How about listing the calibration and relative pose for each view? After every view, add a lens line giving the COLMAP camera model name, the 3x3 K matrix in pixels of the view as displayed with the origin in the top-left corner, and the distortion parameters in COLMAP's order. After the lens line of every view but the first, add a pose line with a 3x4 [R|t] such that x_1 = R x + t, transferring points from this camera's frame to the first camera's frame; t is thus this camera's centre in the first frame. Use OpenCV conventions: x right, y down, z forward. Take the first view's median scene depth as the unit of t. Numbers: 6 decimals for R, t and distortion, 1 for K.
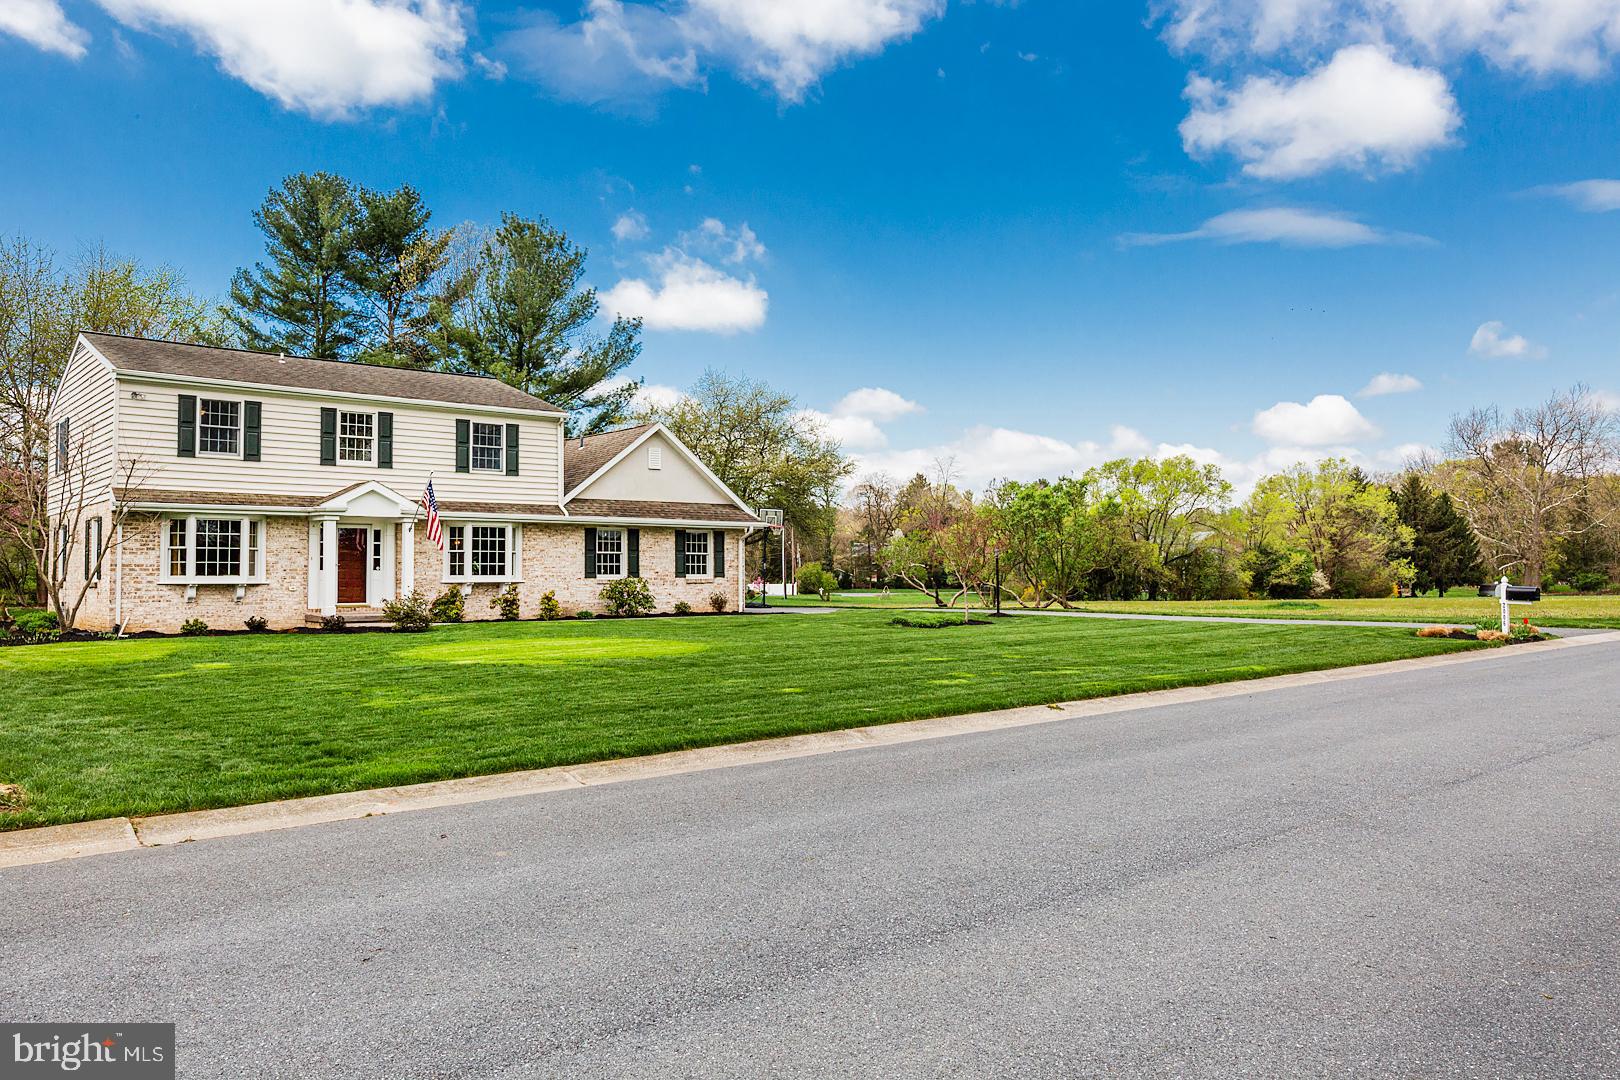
lens RADIAL K [[1167.4, 0, 803.3], [0, 1167.4, 518.2], [0, 0, 1]] dist [-0.006006, -0.002014]
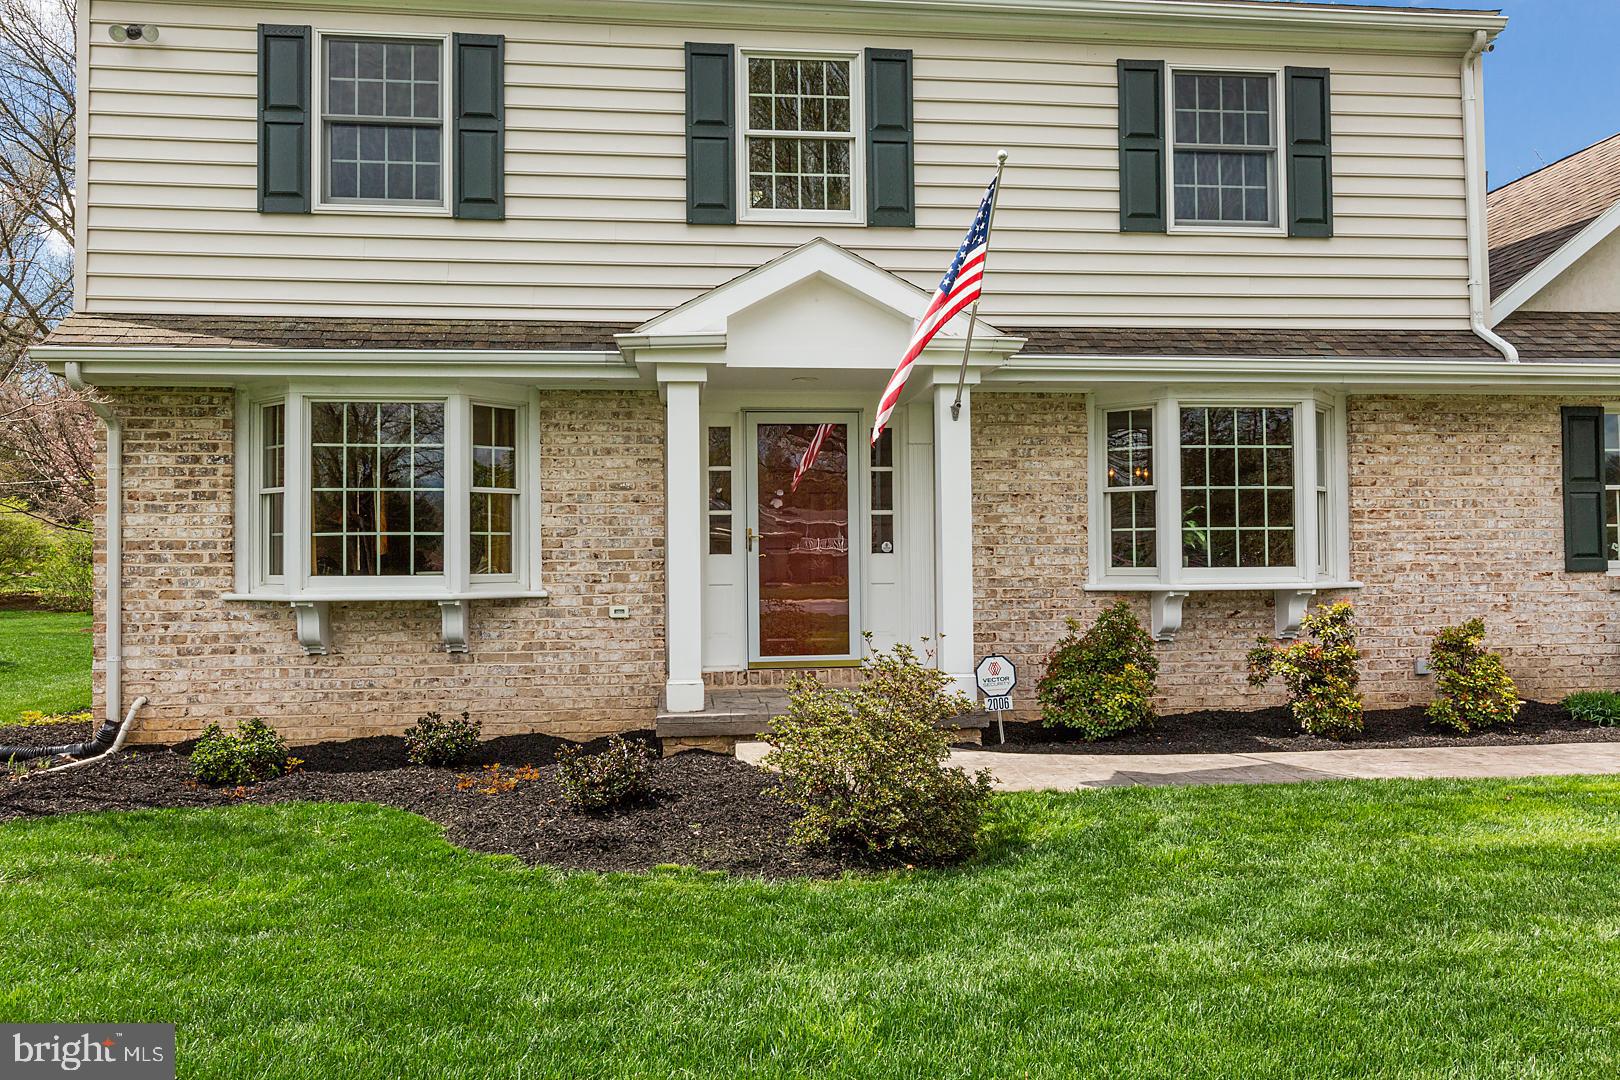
lens RADIAL K [[1123.9, 0, 811.8], [0, 1123.9, 537.0], [0, 0, 1]] dist [-0.002310, -0.001919]
pose [[0.818051, -0.014248, -0.574970, -0.191968], [0.034439, 0.999113, 0.024240, 0.030272], [0.574114, -0.039630, 0.817816, 0.695492]]
